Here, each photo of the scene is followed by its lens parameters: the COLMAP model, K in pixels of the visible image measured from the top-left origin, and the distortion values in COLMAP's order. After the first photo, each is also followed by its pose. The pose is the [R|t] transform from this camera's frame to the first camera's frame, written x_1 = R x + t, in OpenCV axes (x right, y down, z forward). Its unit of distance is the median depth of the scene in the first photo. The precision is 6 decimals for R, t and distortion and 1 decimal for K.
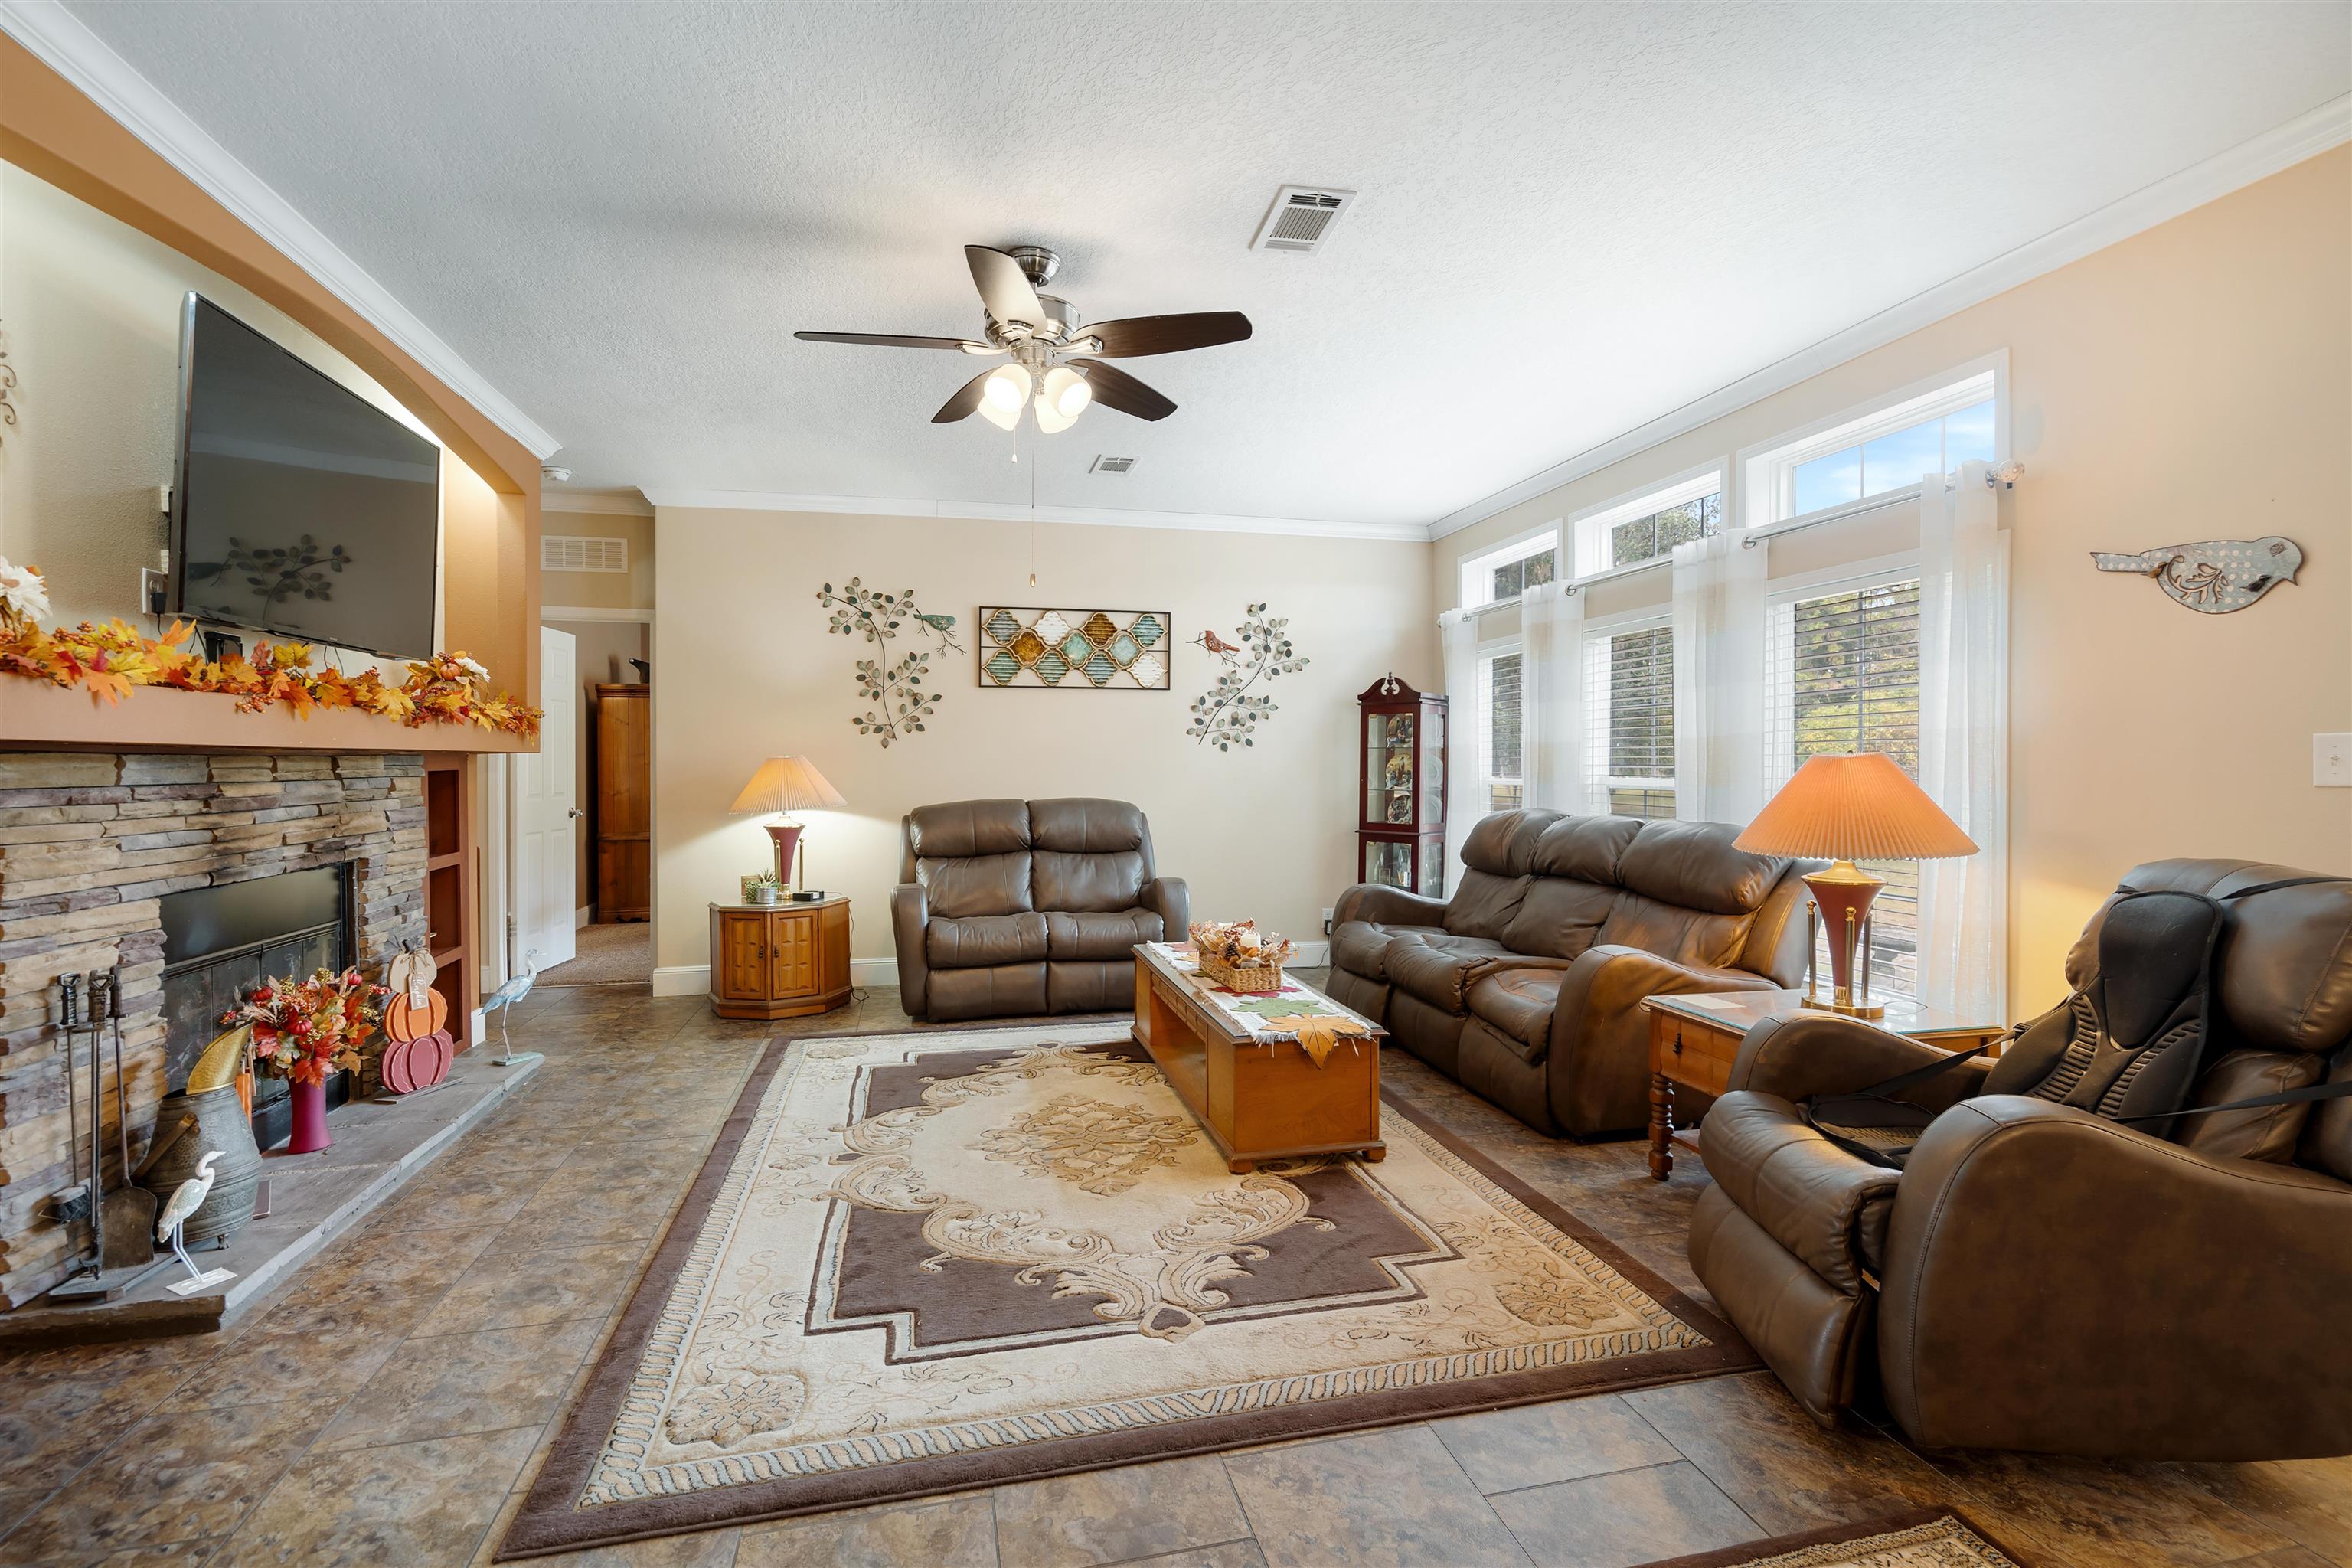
lens RADIAL K [[1066.4, 0, 1148.3], [0, 1066.4, 760.0], [0, 0, 1]] dist [-0.008406, 0.005328]
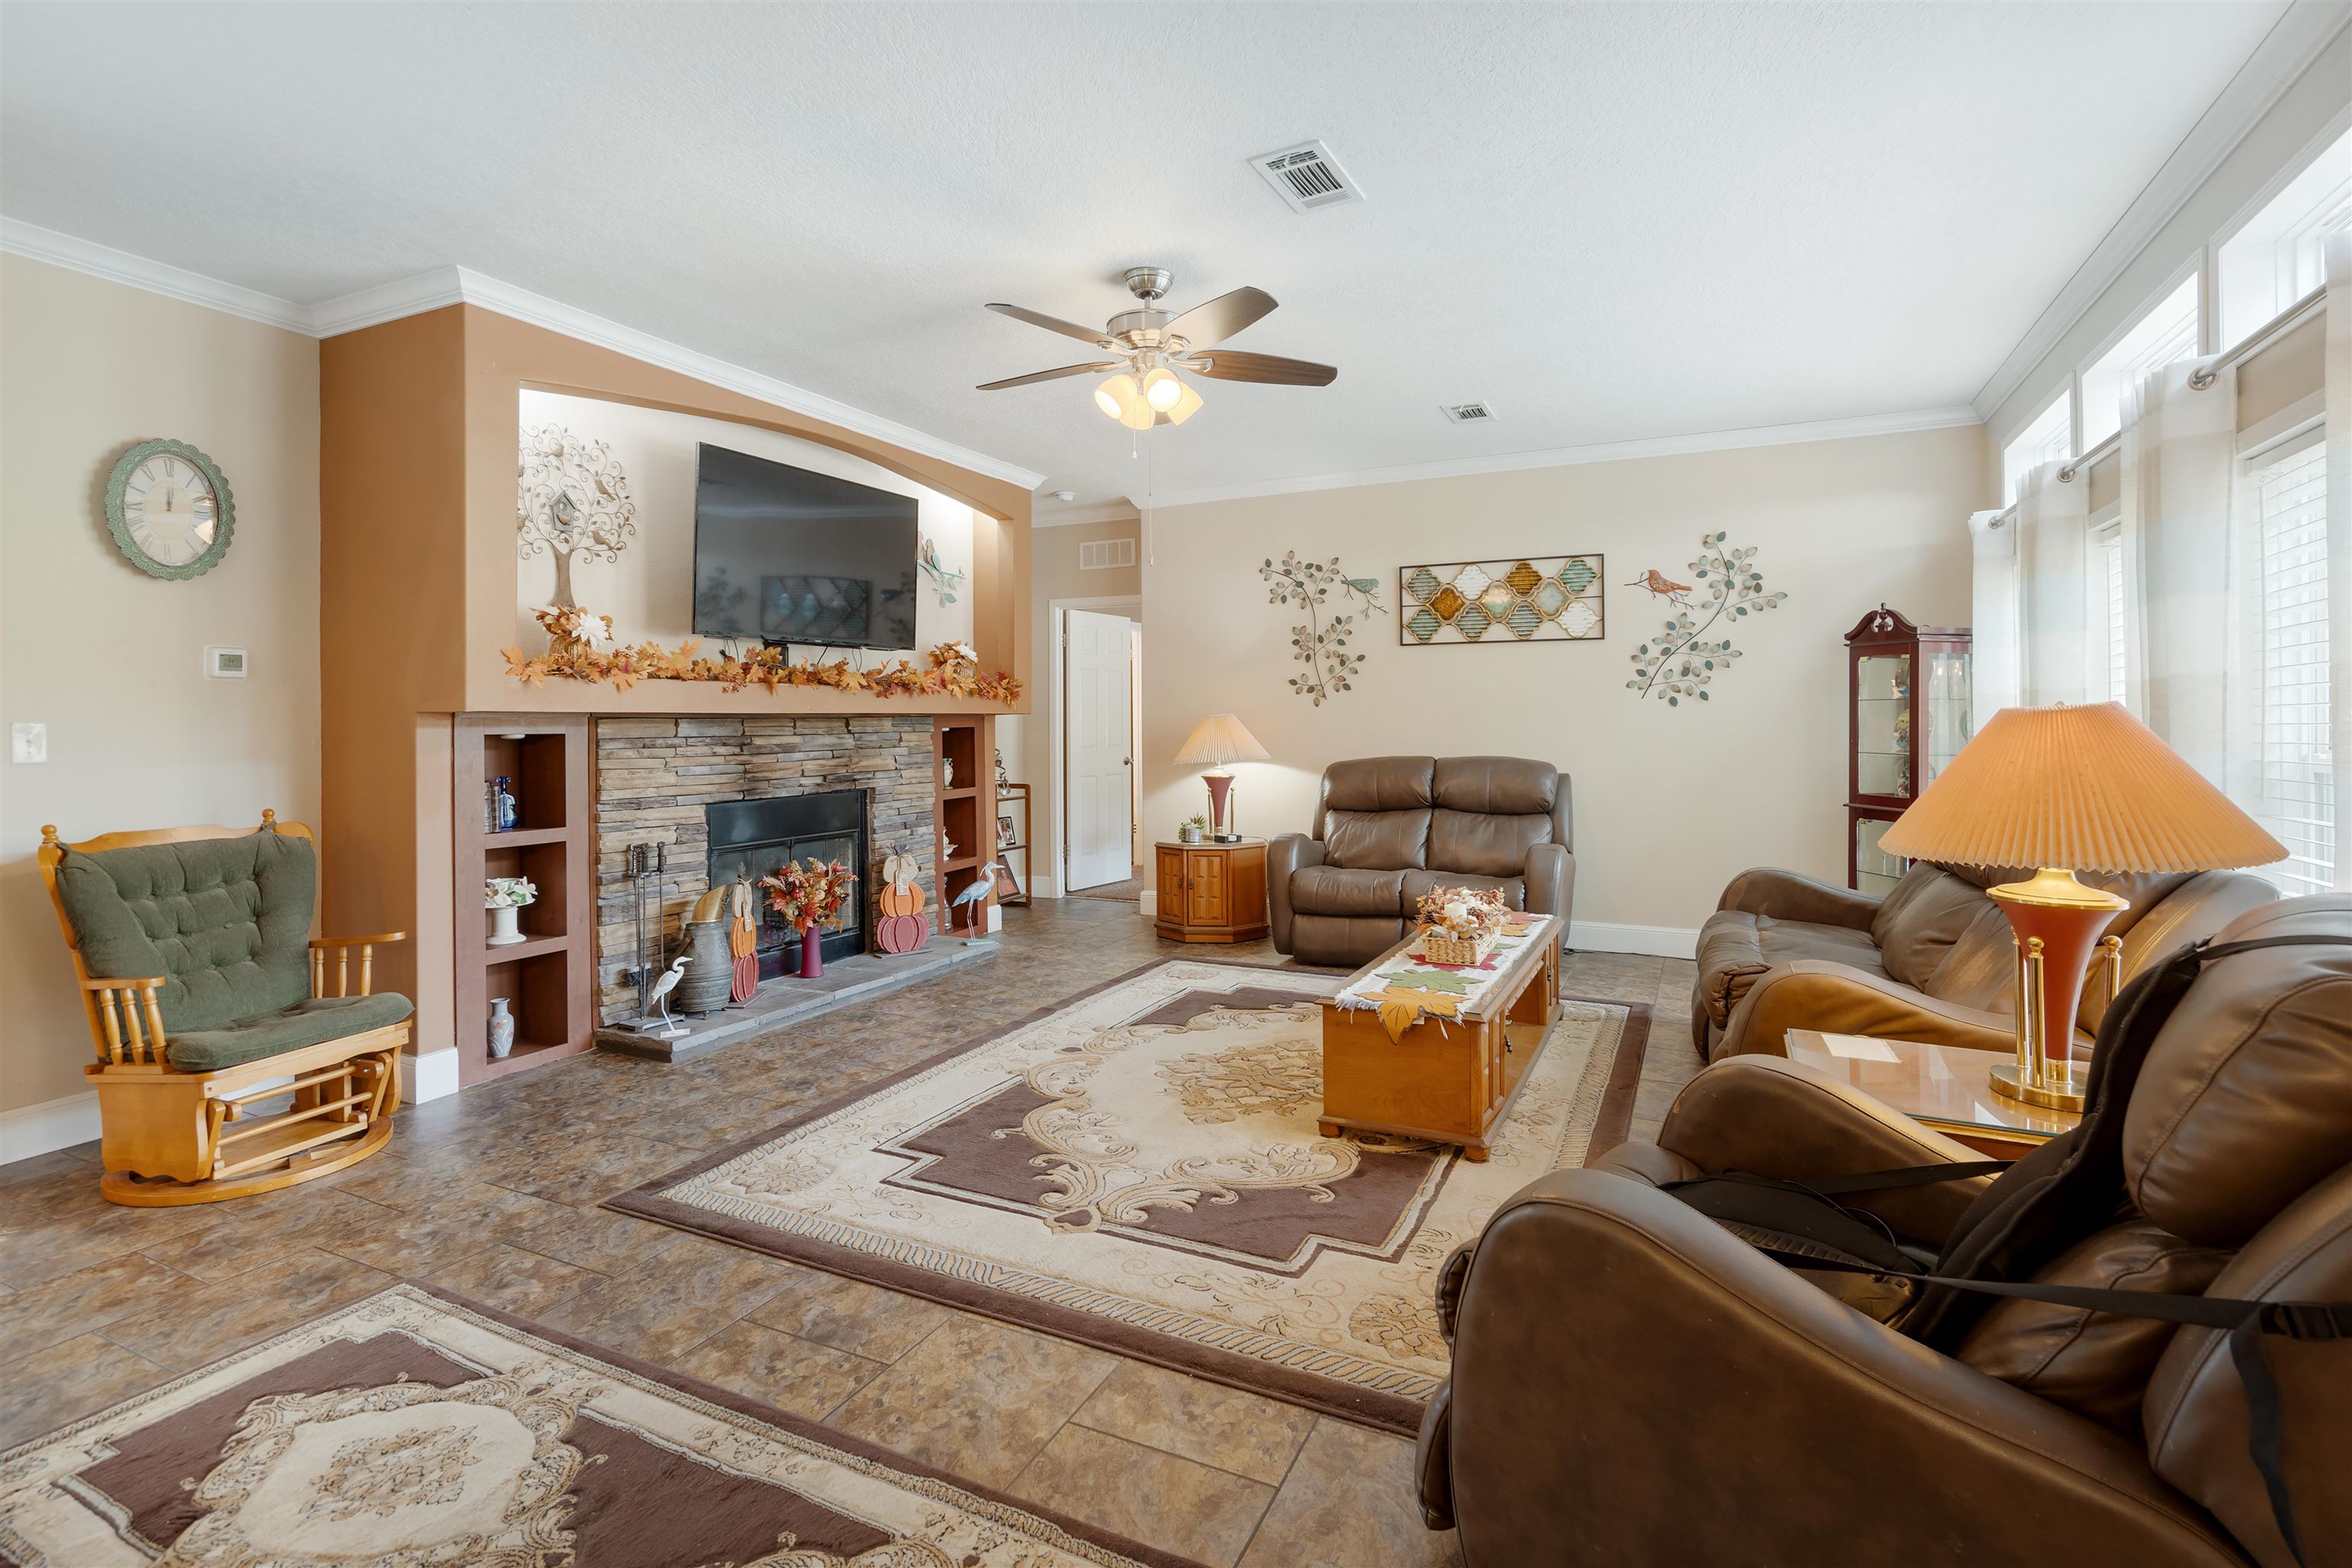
lens RADIAL K [[1066.4, 0, 1178.6], [0, 1066.4, 702.3], [0, 0, 1]] dist [-0.008406, 0.005328]
pose [[0.784424, -0.012963, -0.620090, 0.588690], [0.005450, 0.999887, -0.014008, -0.002639], [0.620202, 0.007609, 0.784406, 0.130590]]
